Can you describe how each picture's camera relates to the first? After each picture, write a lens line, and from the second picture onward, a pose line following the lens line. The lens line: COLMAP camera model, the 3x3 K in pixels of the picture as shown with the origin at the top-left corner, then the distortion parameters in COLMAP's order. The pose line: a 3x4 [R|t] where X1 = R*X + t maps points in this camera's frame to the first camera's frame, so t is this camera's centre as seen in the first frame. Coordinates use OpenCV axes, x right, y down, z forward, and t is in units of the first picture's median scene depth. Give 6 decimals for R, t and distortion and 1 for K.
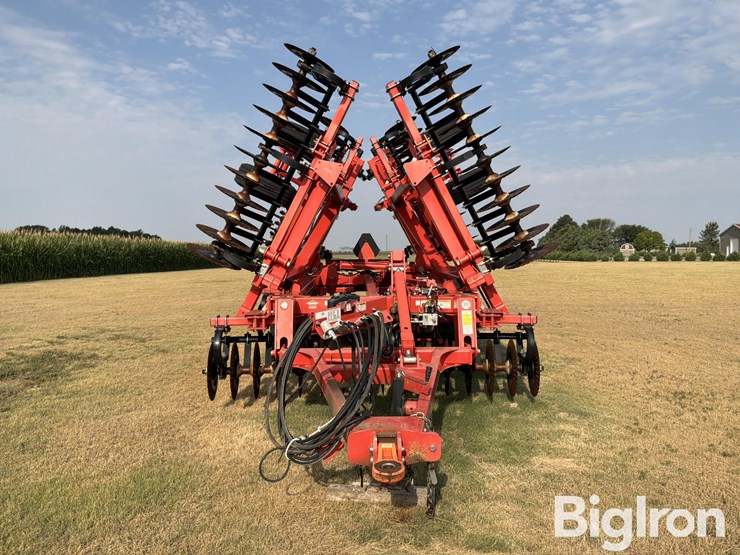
lens RADIAL K [[616.8, 0, 370.0], [0, 616.8, 277.5], [0, 0, 1]] dist [0.122687, -0.259365]
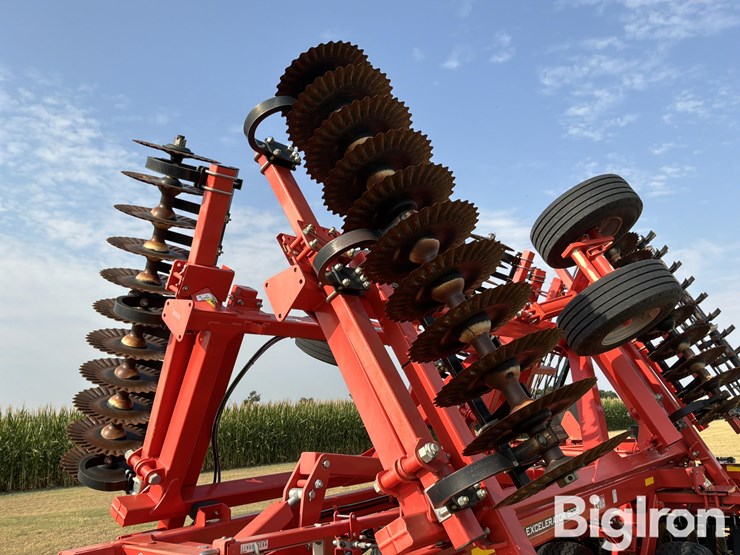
lens RADIAL K [[616.8, 0, 370.0], [0, 616.8, 277.5], [0, 0, 1]] dist [0.122687, -0.259365]
pose [[0.762836, -0.174640, -0.622561, 0.427746], [0.016011, 0.967641, -0.251822, -0.054353], [0.646394, 0.182131, 0.740947, 0.654500]]
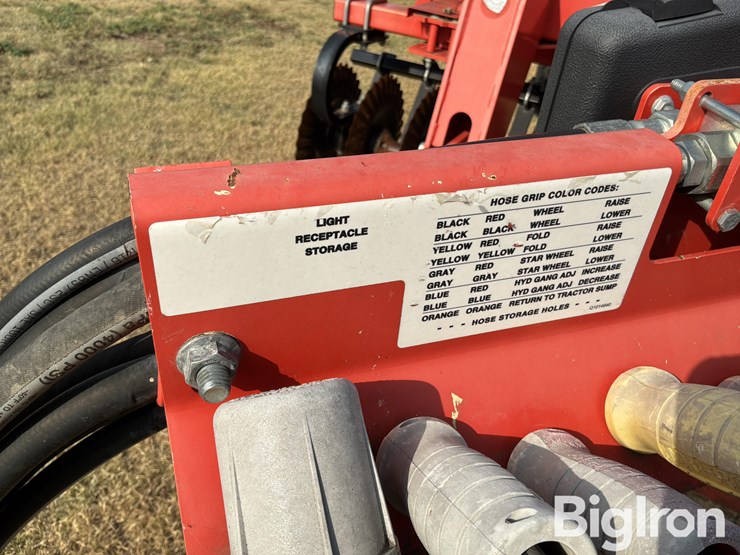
lens RADIAL K [[616.8, 0, 370.0], [0, 616.8, 277.5], [0, 0, 1]] dist [0.122687, -0.259365]
pose [[0.856439, 0.362433, -0.367633, -0.032329], [-0.153710, 0.858850, 0.488620, 0.021022], [0.492834, -0.361965, 0.791262, 0.639011]]
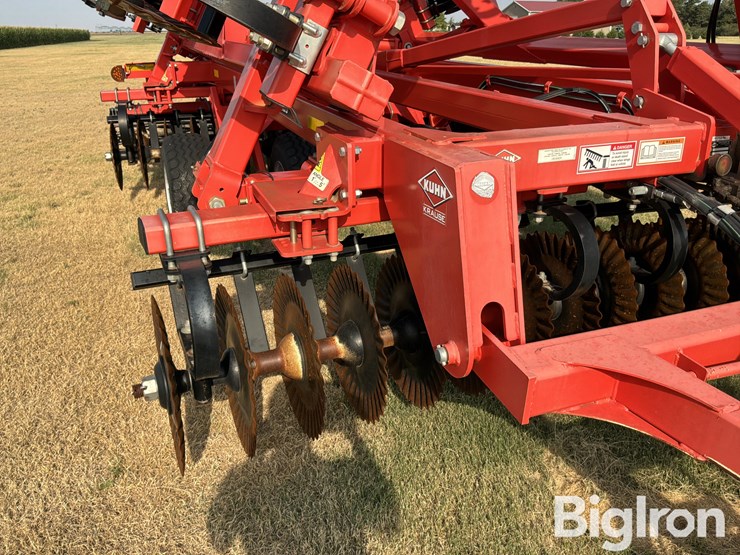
lens RADIAL K [[616.8, 0, 370.0], [0, 616.8, 277.5], [0, 0, 1]] dist [0.122687, -0.259365]
pose [[0.941582, -0.124793, 0.312809, -0.249312], [0.015720, 0.944088, 0.329319, -0.005284], [-0.336416, -0.305164, 0.890898, 0.704079]]
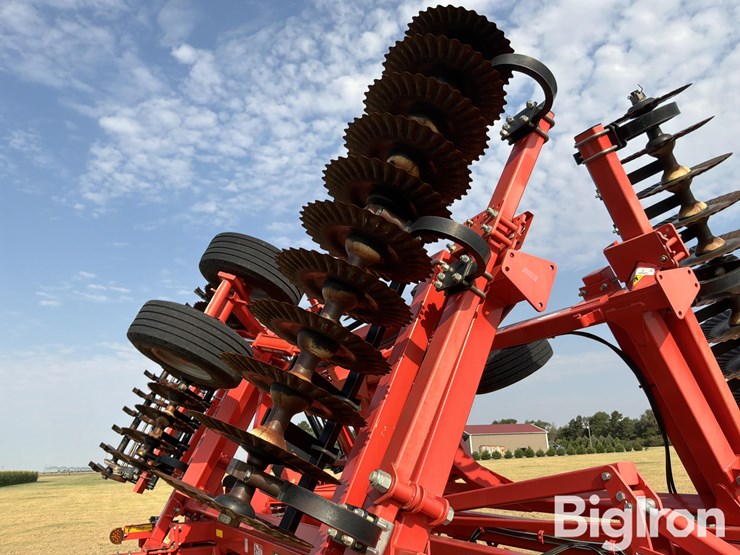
lens RADIAL K [[616.8, 0, 370.0], [0, 616.8, 277.5], [0, 0, 1]] dist [0.122687, -0.259365]
pose [[0.912044, 0.067991, 0.404417, -0.332256], [0.067347, 0.947939, -0.311250, -0.042603], [-0.404525, 0.311110, 0.859982, 0.652993]]
